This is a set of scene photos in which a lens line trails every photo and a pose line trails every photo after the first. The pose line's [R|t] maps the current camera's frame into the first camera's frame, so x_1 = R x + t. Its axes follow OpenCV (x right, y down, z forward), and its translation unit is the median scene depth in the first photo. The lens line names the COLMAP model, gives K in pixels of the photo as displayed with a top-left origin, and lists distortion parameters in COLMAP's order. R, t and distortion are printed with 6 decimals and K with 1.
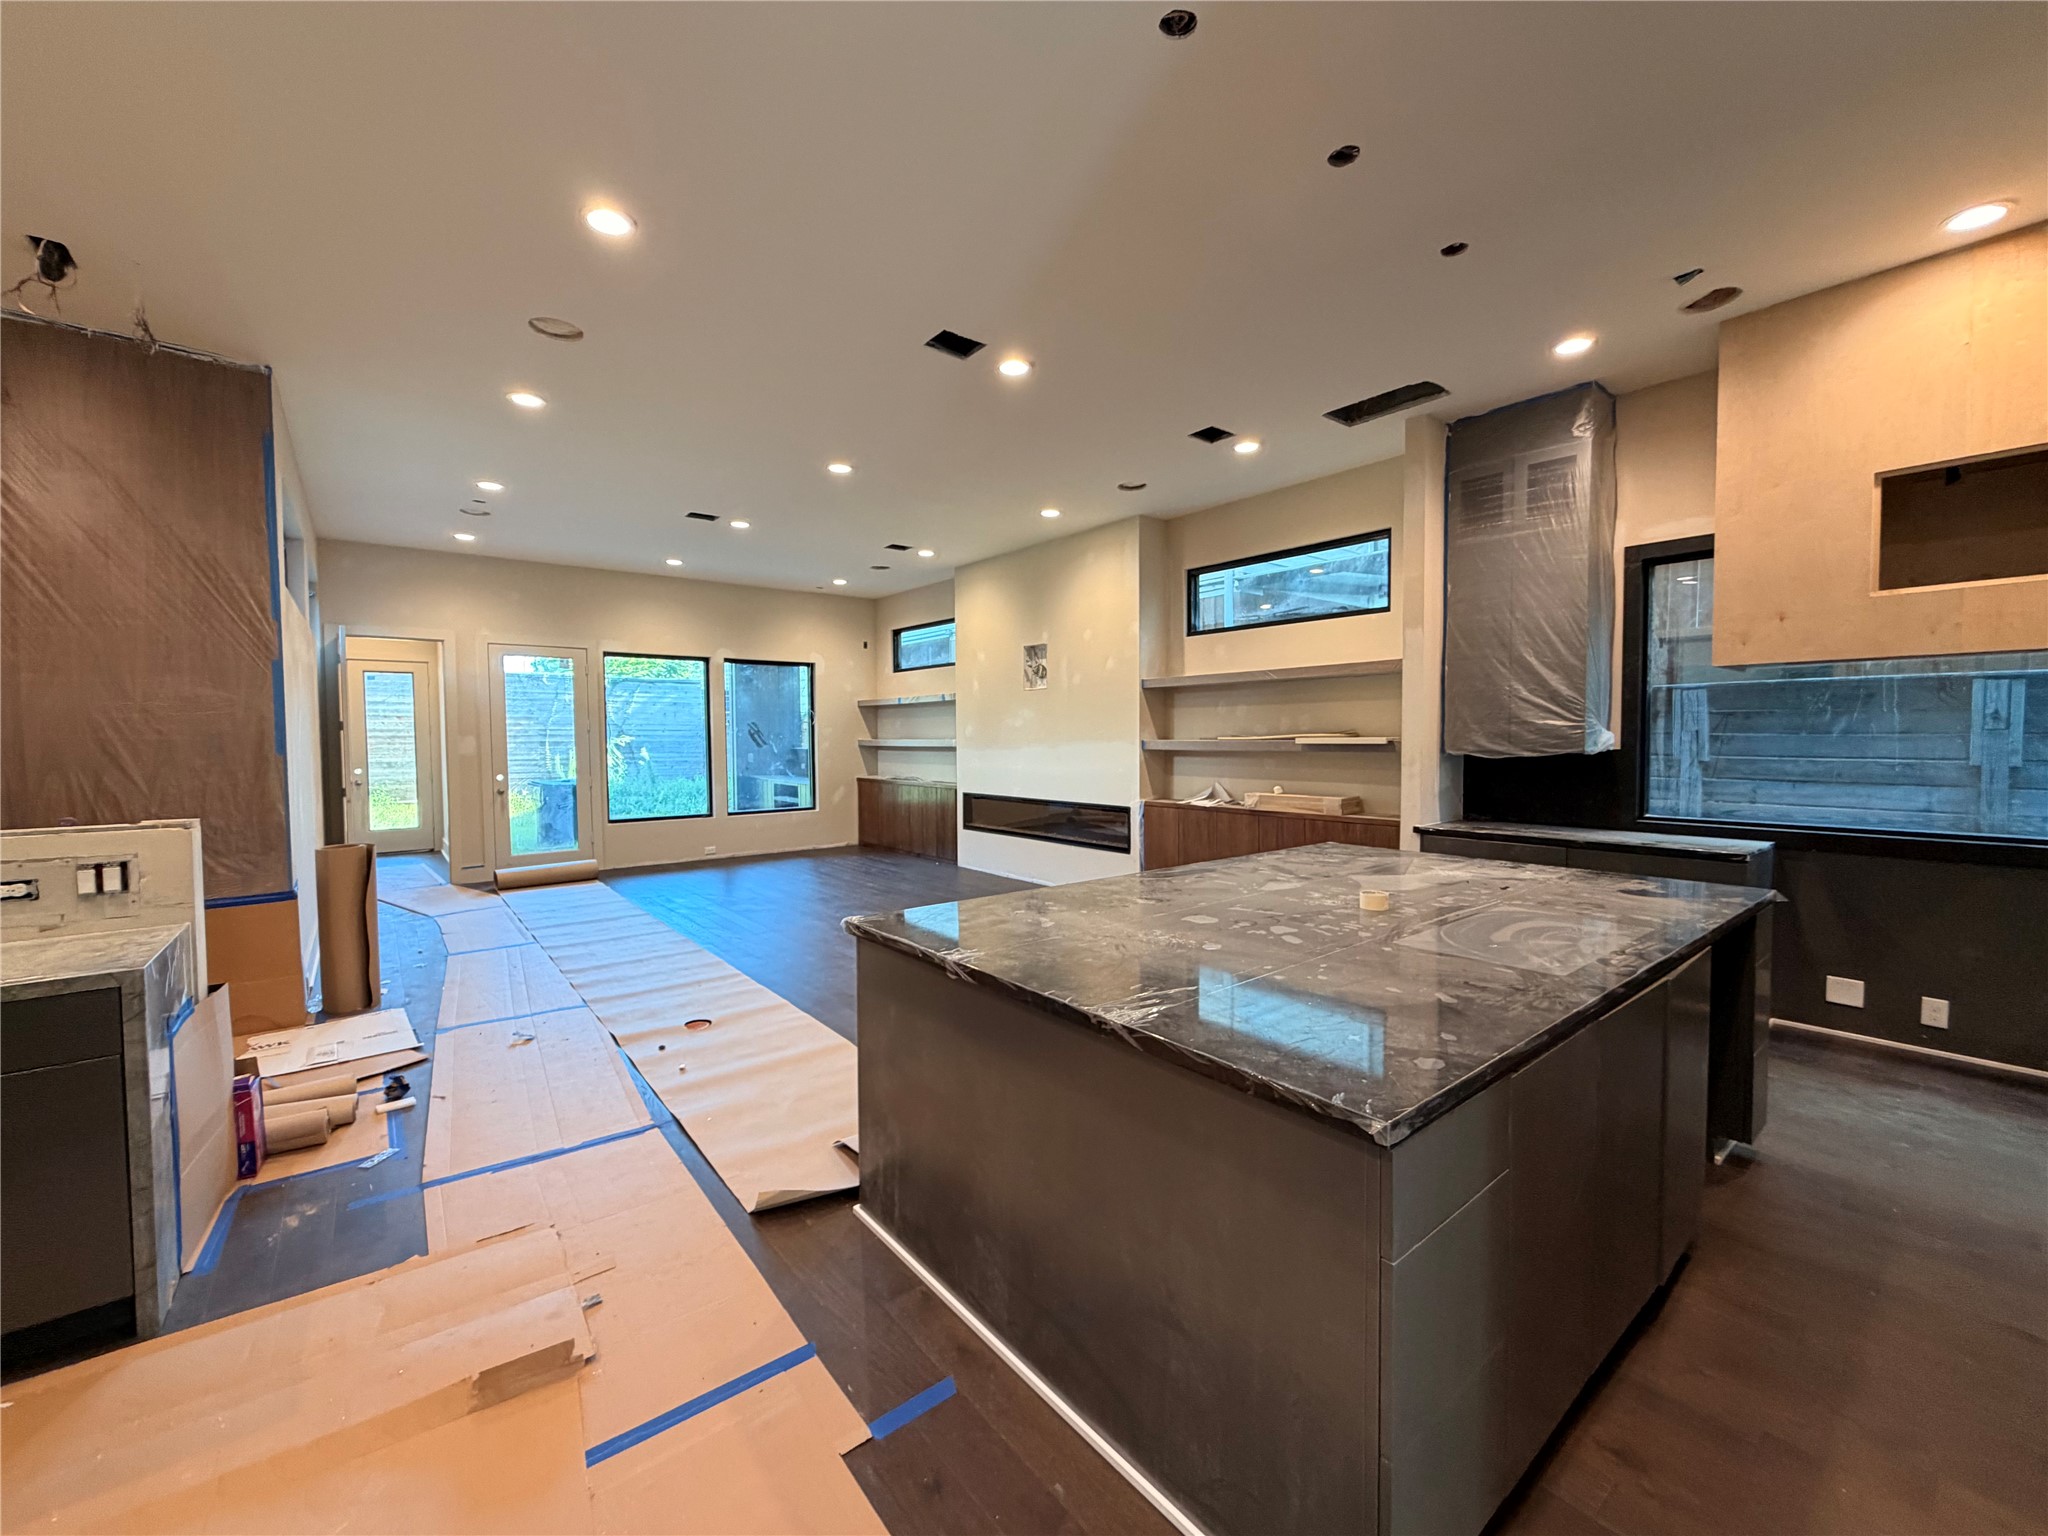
lens RADIAL K [[820.6, 0, 1021.0], [0, 820.6, 764.1], [0, 0, 1]] dist [0.001312, 0.000349]
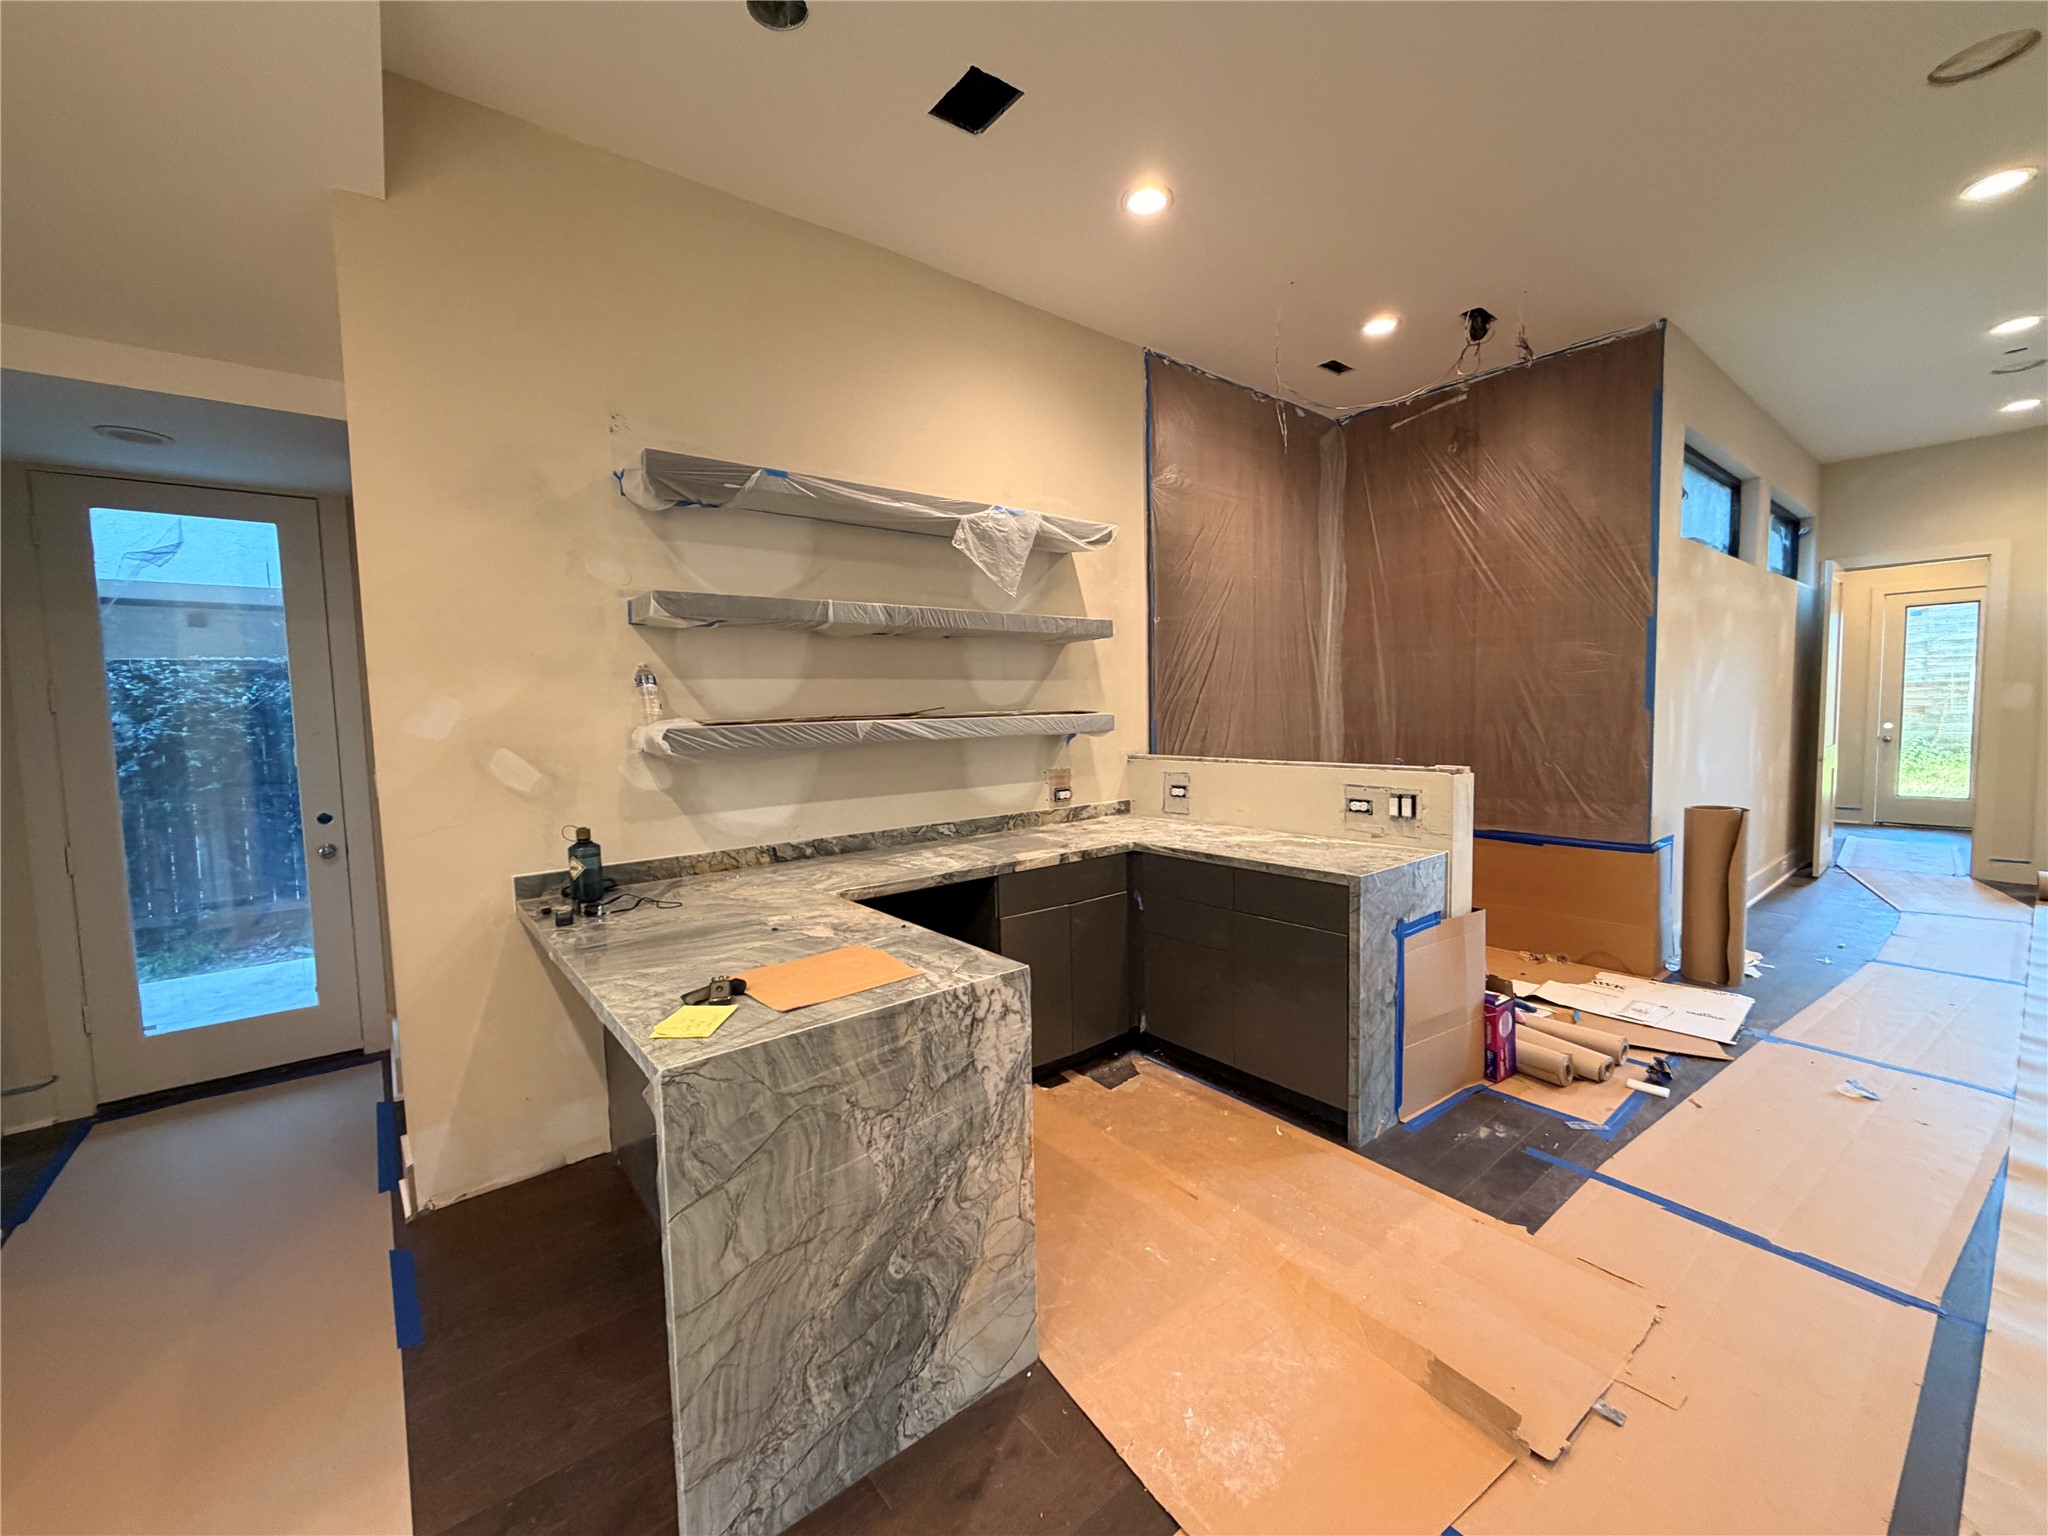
lens RADIAL K [[820.6, 0, 1021.0], [0, 820.6, 764.1], [0, 0, 1]] dist [0.001312, 0.000349]
pose [[-0.000325, 0.074787, -0.997199, 0.142441], [-0.011491, 0.997133, 0.074786, -0.014309], [0.999934, 0.011484, 0.000536, 0.276175]]
